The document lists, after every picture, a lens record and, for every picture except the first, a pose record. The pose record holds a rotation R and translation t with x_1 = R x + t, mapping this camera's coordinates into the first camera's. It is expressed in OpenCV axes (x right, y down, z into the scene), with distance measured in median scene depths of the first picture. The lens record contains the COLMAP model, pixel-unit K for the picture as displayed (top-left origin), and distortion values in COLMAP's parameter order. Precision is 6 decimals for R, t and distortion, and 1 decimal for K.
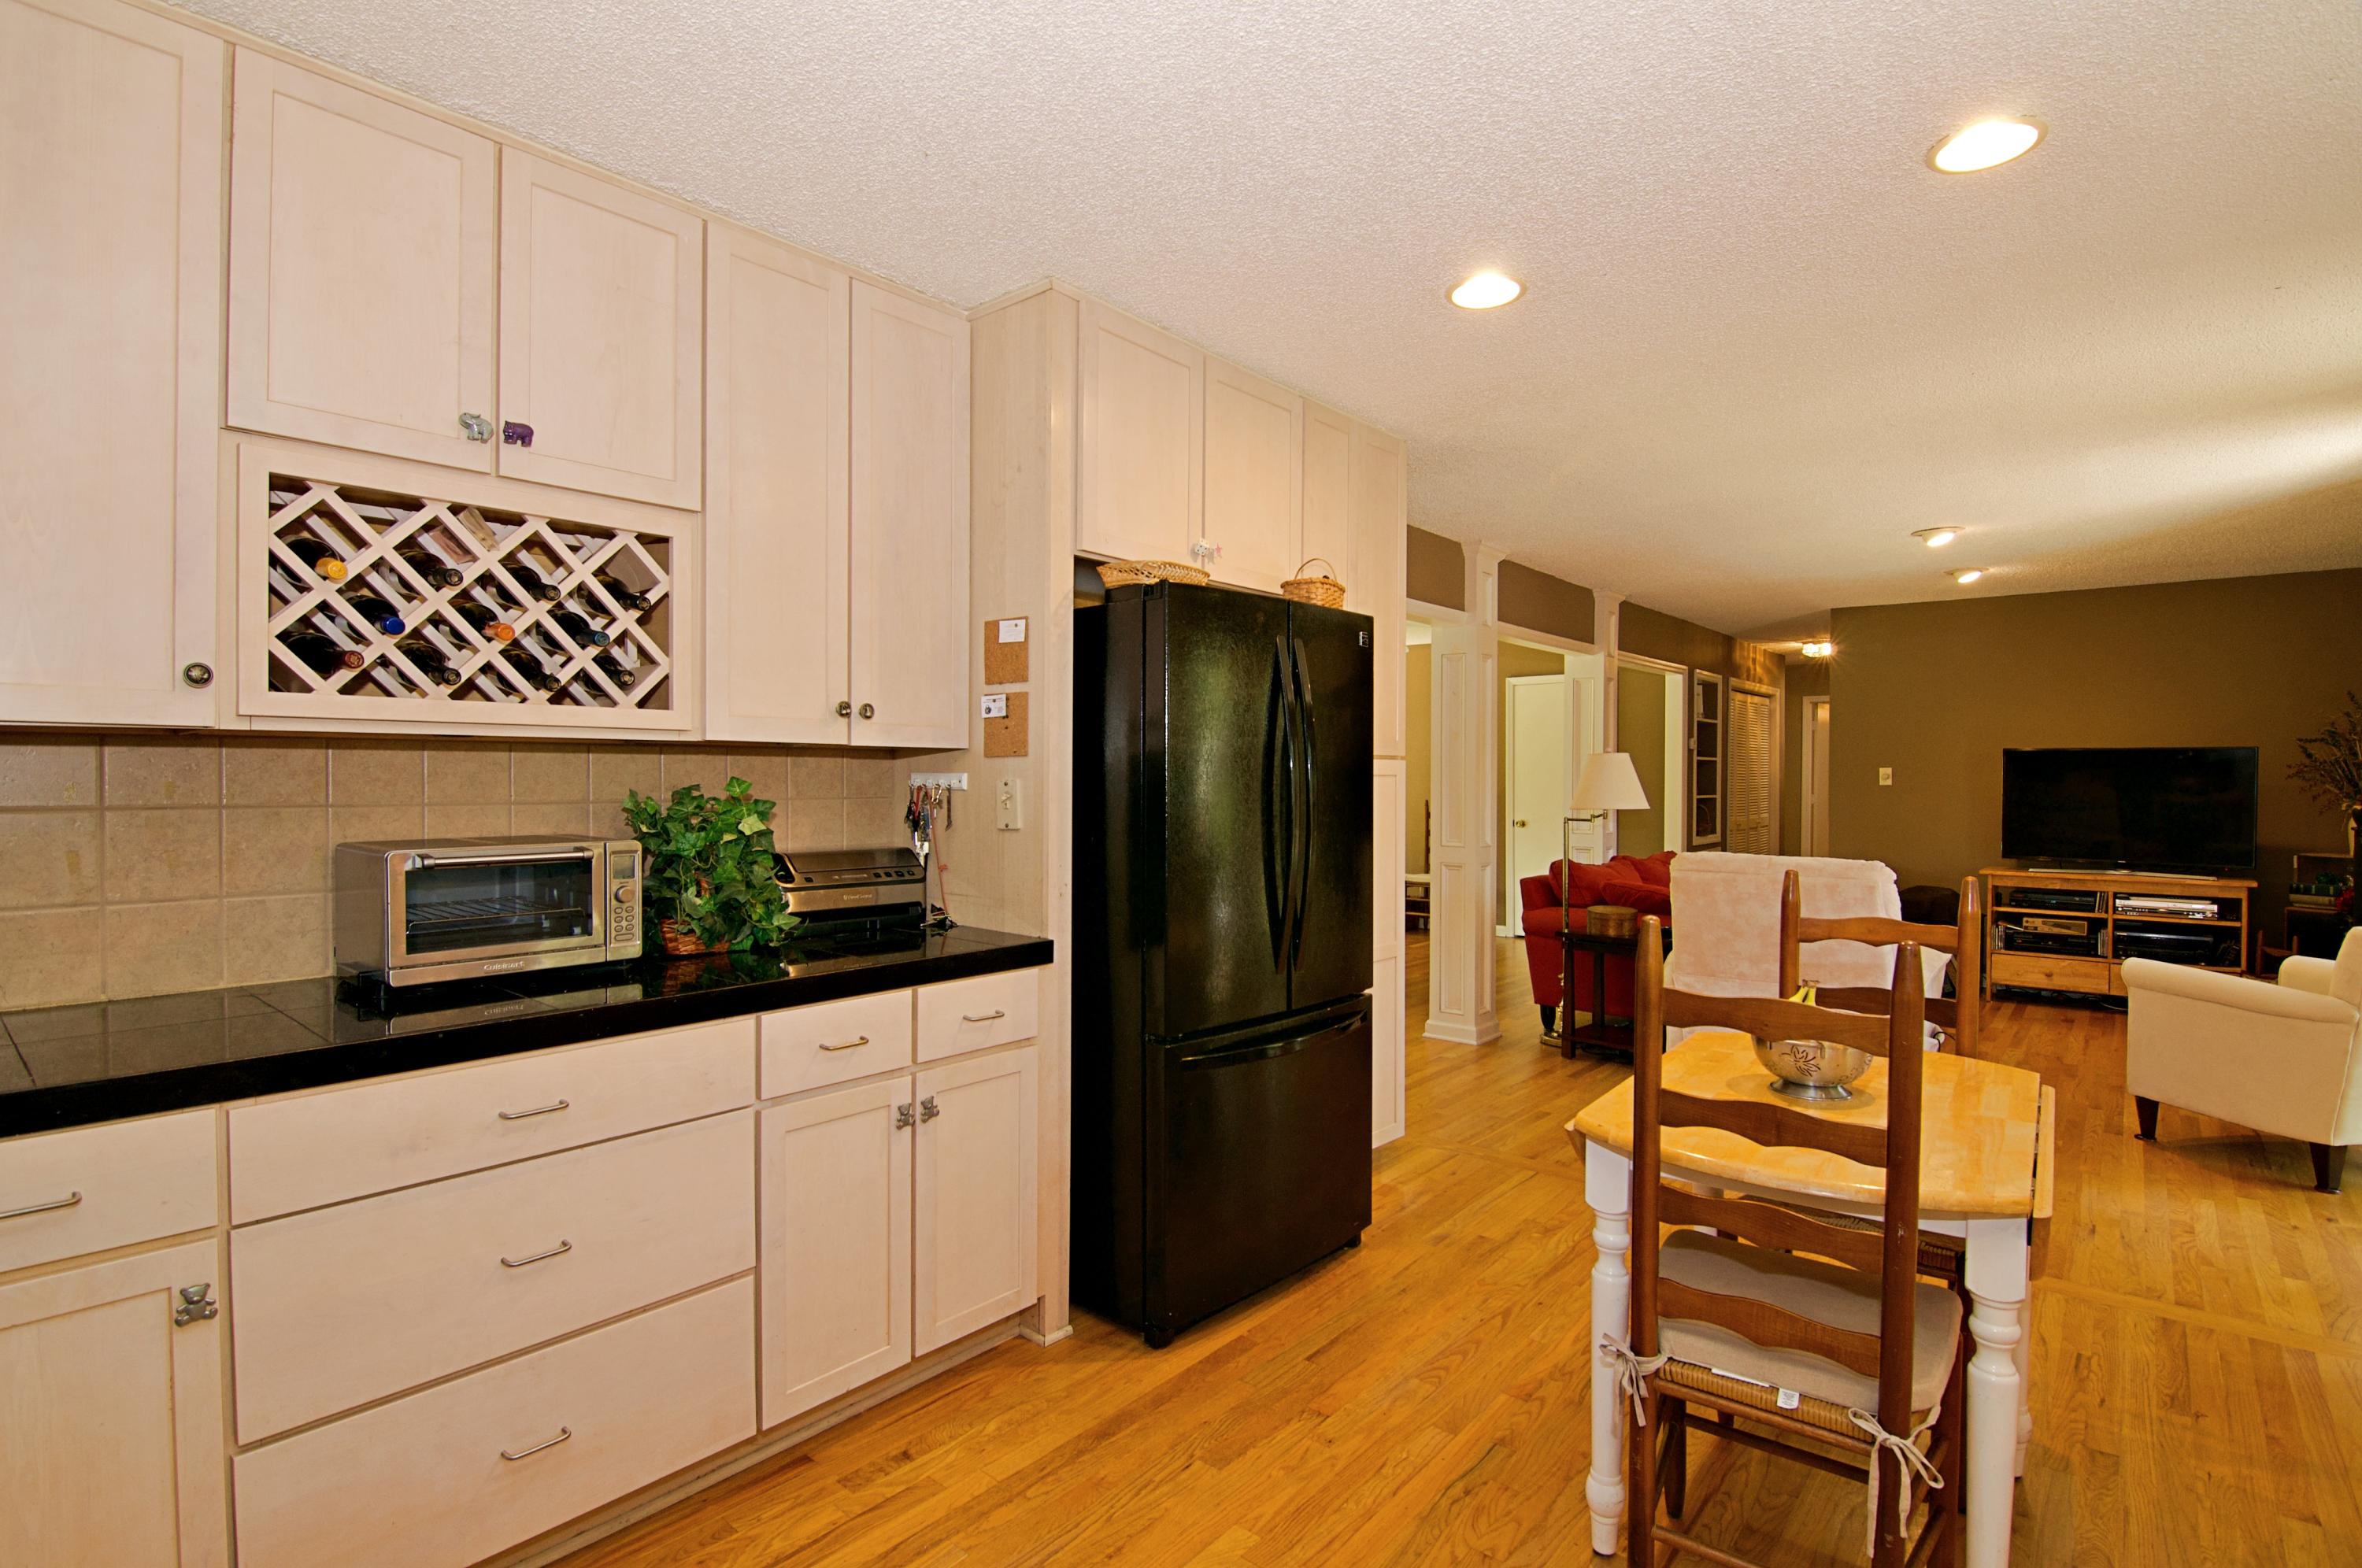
lens RADIAL K [[1140.5, 0, 1148.3], [0, 1140.5, 784.6], [0, 0, 1]] dist [-0.013942, -0.006443]
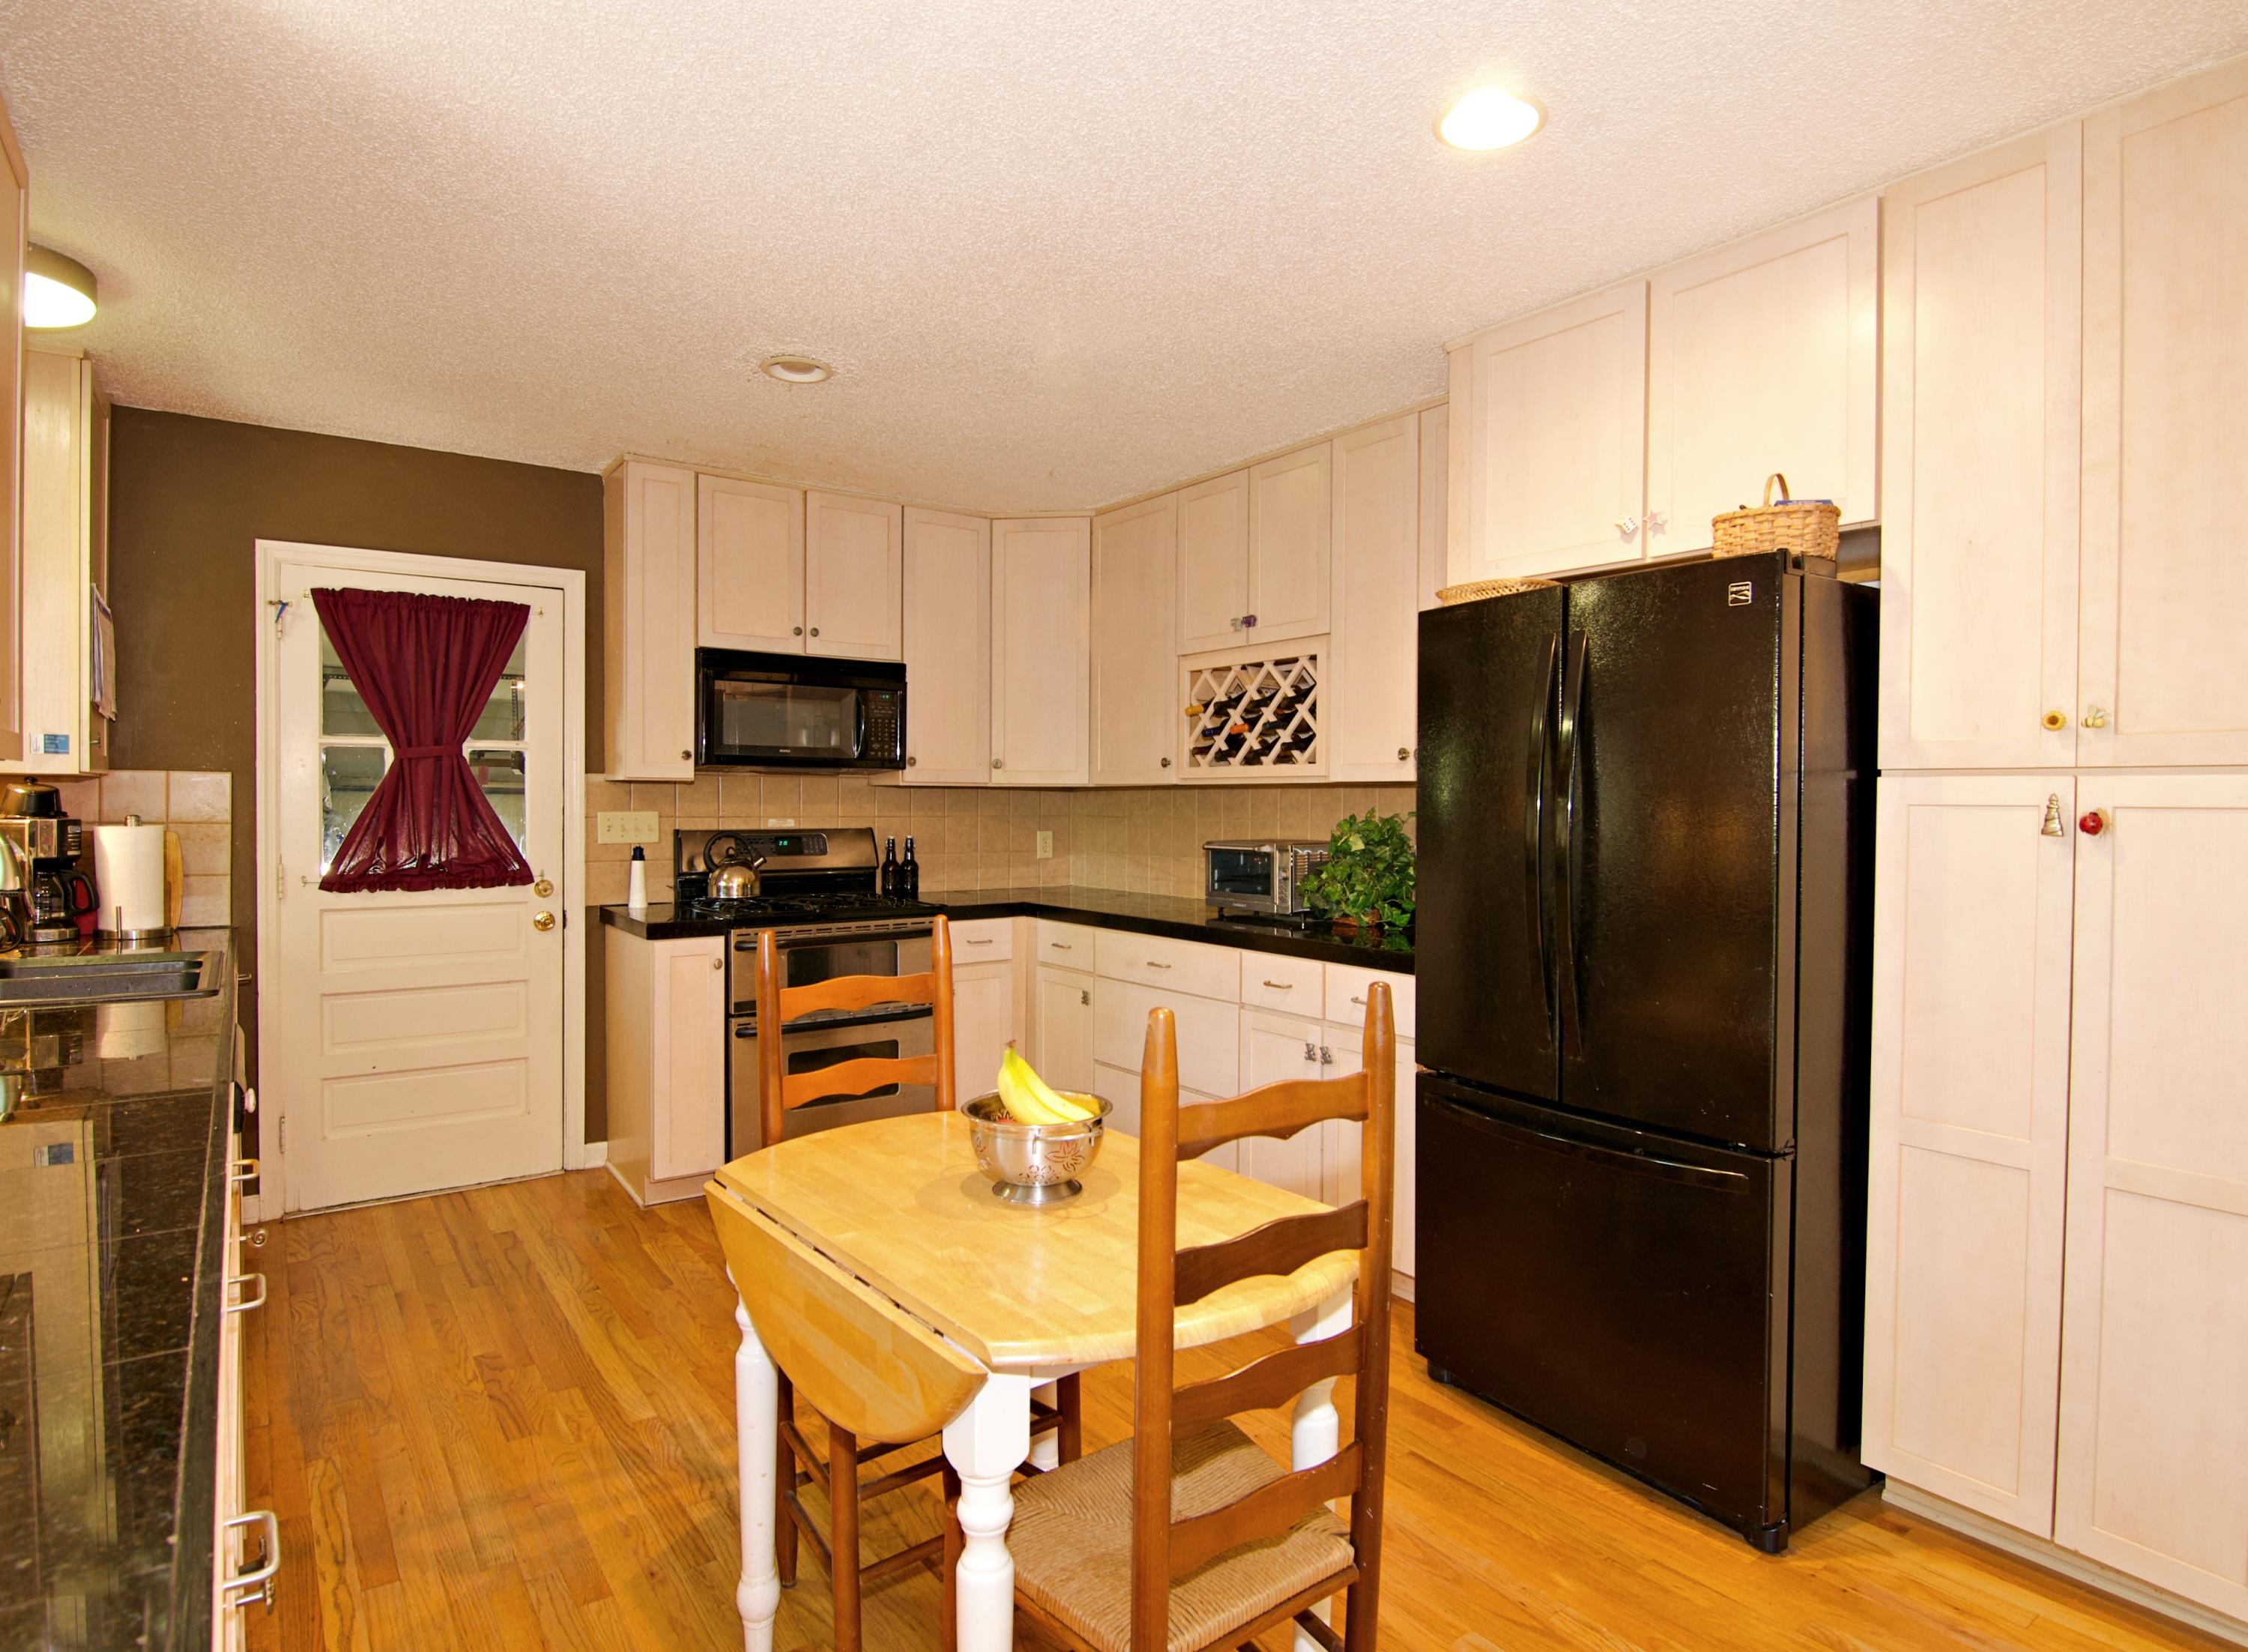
lens RADIAL K [[1209.2, 0, 1122.3], [0, 1209.2, 827.2], [0, 0, 1]] dist [-0.000726, -0.001339]
pose [[-0.217862, 0.015024, -0.975864, 0.496302], [-0.012554, 0.999756, 0.018195, -0.001475], [0.975899, 0.016215, -0.217620, 0.426261]]
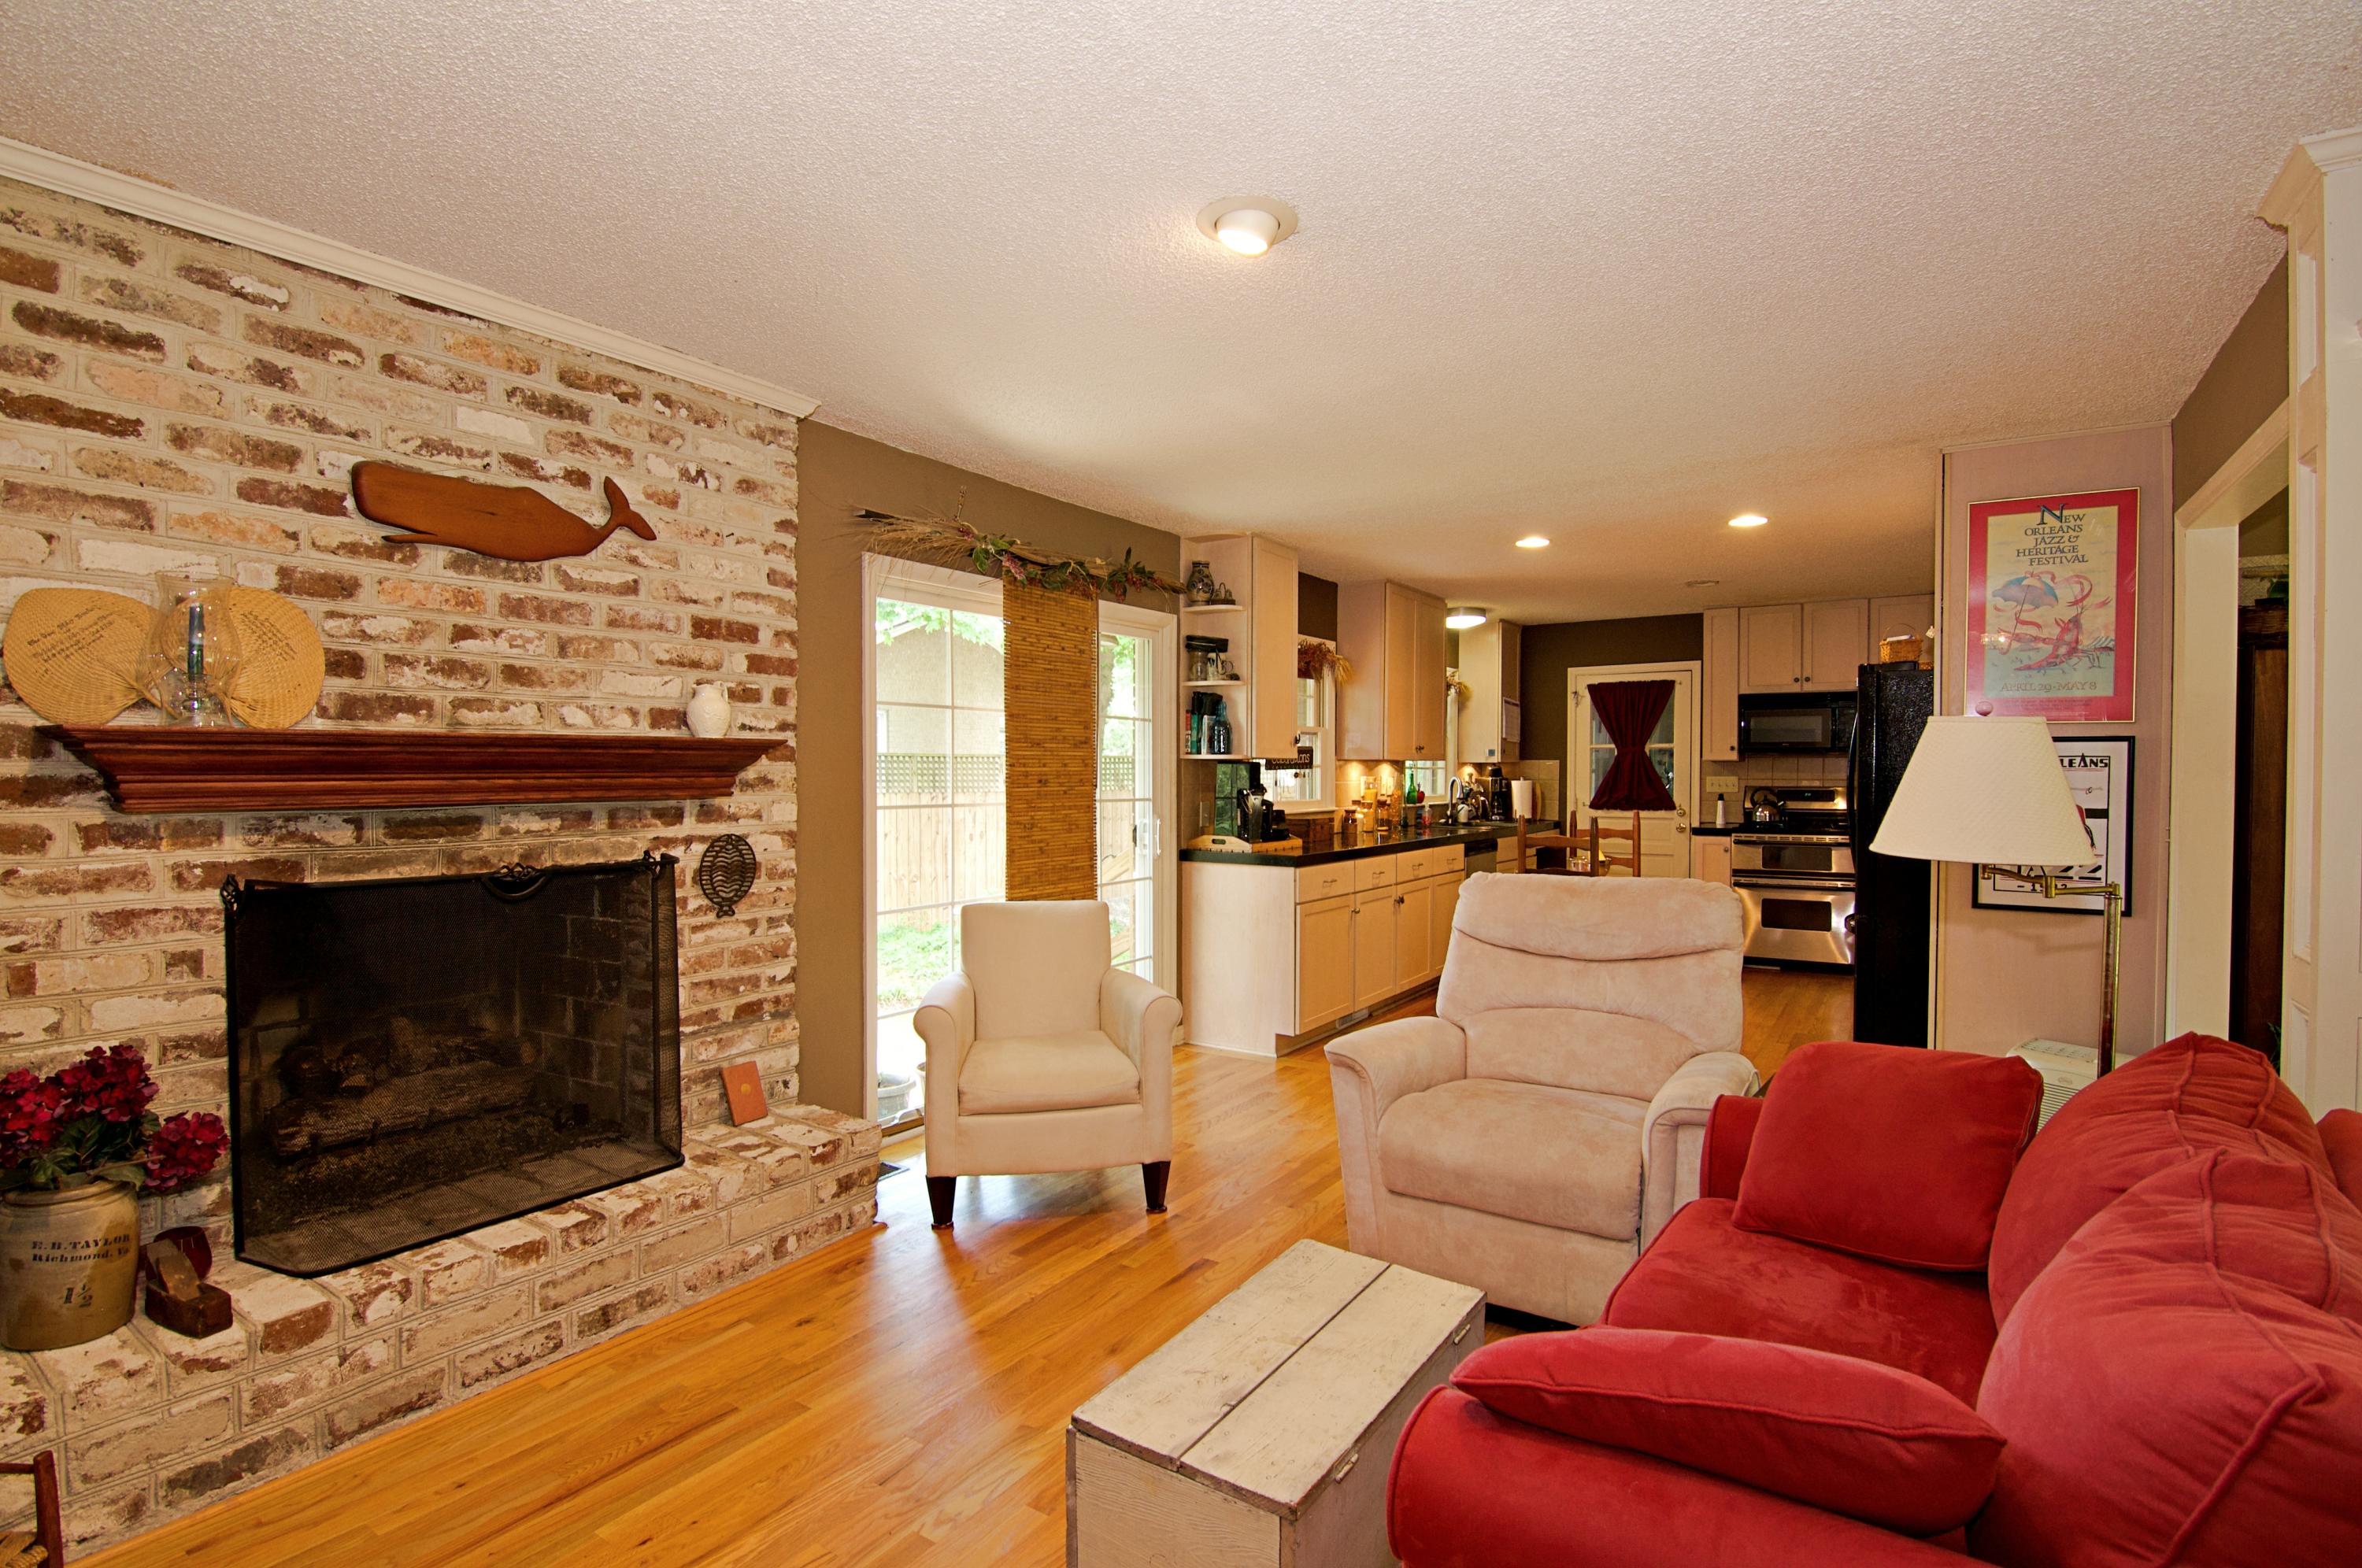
lens RADIAL K [[1140.5, 0, 1170.9], [0, 1140.5, 791.8], [0, 0, 1]] dist [-0.013942, -0.006443]
pose [[-0.991642, -0.001705, -0.129012, 0.692032], [-0.005375, 0.999591, 0.028103, -0.010718], [0.128911, 0.028561, -0.991245, 1.276939]]
